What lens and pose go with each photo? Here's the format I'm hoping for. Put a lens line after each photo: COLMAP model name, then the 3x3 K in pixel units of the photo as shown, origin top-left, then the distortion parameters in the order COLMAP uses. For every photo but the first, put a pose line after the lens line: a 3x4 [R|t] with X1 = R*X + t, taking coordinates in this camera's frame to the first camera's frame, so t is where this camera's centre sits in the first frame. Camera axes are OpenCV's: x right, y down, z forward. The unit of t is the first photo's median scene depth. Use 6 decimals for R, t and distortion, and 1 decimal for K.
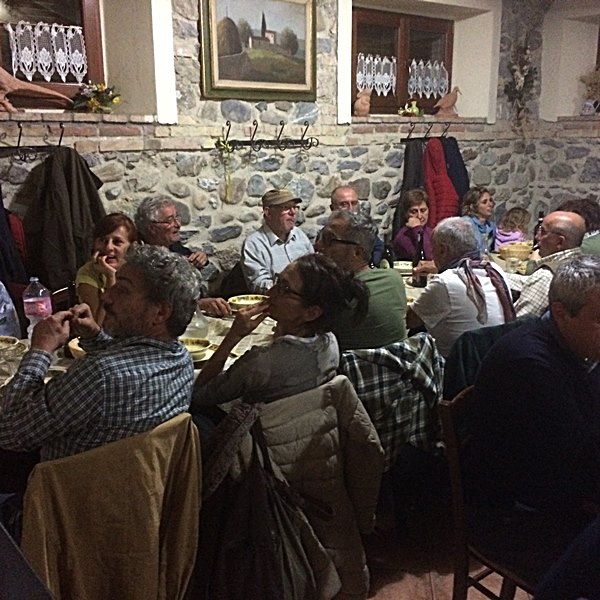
lens RADIAL K [[705.1, 0, 301.4], [0, 705.1, 299.6], [0, 0, 1]] dist [0.026204, 0.000000]
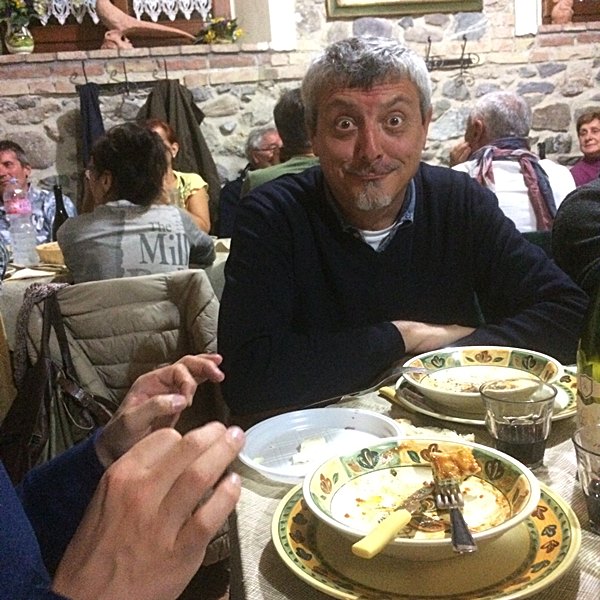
lens RADIAL K [[705.1, 0, 299.6], [0, 705.1, 301.1], [0, 0, 1]] dist [0.026204, 0.000000]
pose [[0.863635, 0.042345, -0.502335, 0.306141], [-0.047976, 0.998847, 0.001717, 0.077418], [0.501829, 0.022617, 0.864671, 0.211938]]
